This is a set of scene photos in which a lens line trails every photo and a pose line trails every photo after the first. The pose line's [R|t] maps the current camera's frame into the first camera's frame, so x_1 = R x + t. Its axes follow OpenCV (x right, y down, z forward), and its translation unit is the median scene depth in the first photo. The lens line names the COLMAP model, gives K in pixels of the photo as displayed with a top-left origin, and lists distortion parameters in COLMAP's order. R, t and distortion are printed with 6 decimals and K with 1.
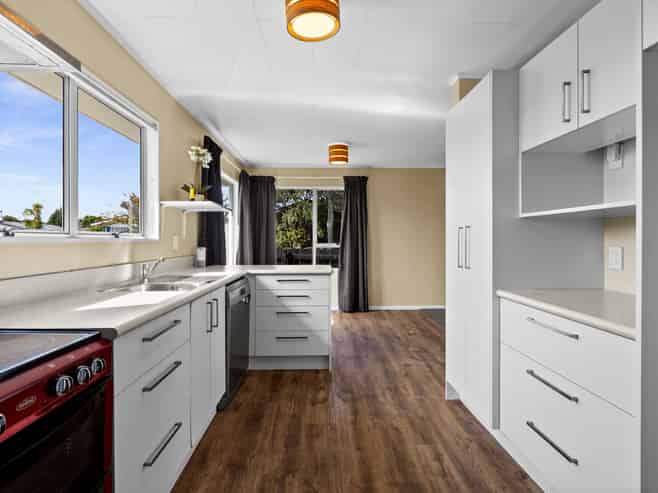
lens RADIAL K [[326.2, 0, 329.0], [0, 326.2, 246.5], [0, 0, 1]] dist [0.000129, -0.000136]
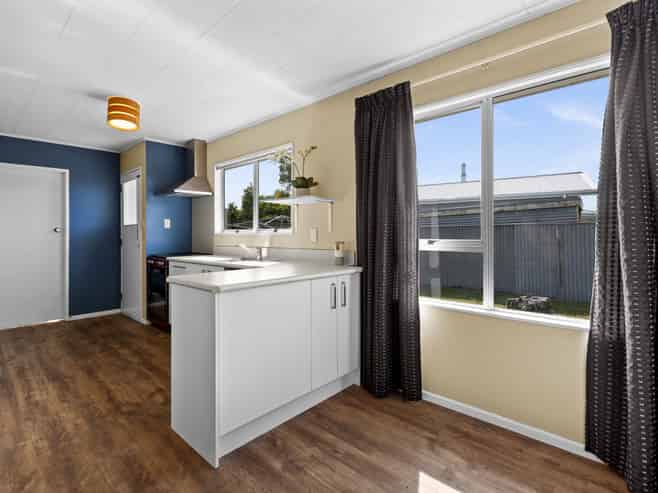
lens RADIAL K [[329.7, 0, 329.4], [0, 329.7, 237.0], [0, 0, 1]] dist [-0.001341, -0.001004]
pose [[-0.692267, 0.010739, -0.721561, 0.385275], [0.000931, 0.999902, 0.013987, -0.028212], [0.721641, 0.009011, -0.692209, 2.433416]]
